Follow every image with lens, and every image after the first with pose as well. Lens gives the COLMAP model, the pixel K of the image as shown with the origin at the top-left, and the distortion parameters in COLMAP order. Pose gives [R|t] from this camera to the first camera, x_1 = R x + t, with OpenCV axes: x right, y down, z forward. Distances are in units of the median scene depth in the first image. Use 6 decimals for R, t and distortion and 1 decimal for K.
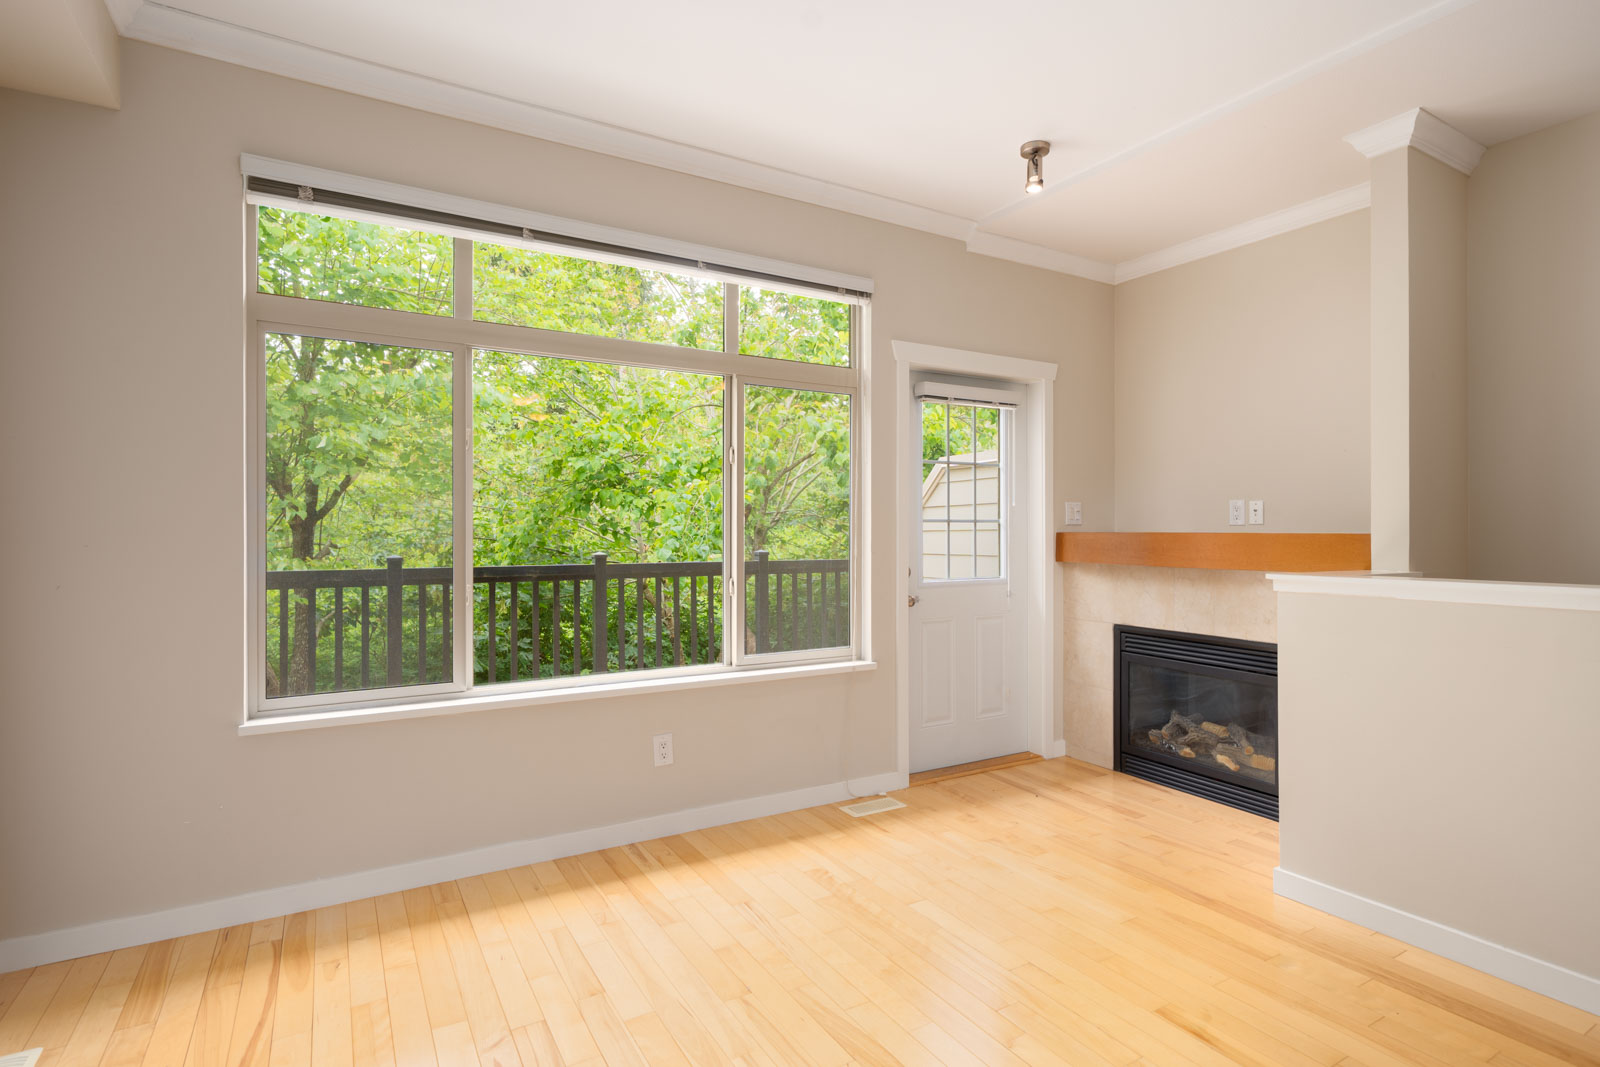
lens RADIAL K [[804.1, 0, 800.0], [0, 804.1, 533.5], [0, 0, 1]] dist [0.003005, 0.000760]
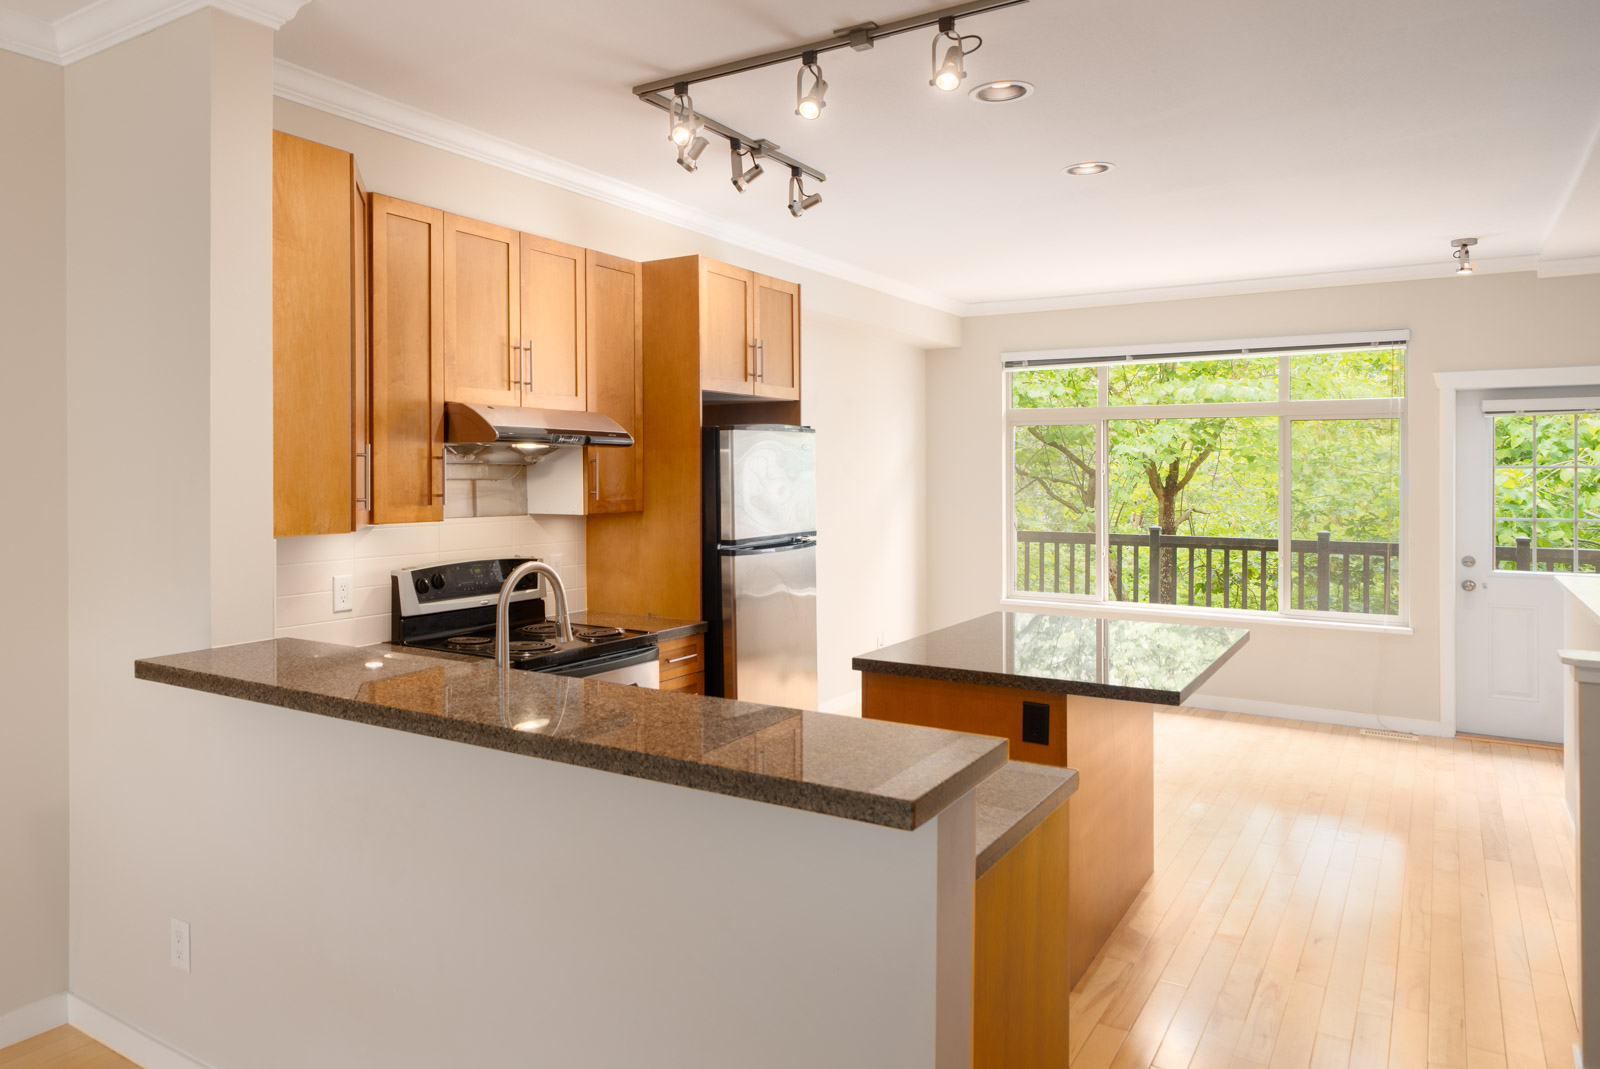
lens RADIAL K [[1103.5, 0, 643.0], [0, 1103.5, 472.2], [0, 0, 1]] dist [0.000174, 0.001324]
pose [[0.401673, 0.001584, -0.915782, 1.295240], [-0.001944, 0.999998, 0.000877, -0.094604], [0.915781, 0.001428, 0.401676, -0.875786]]
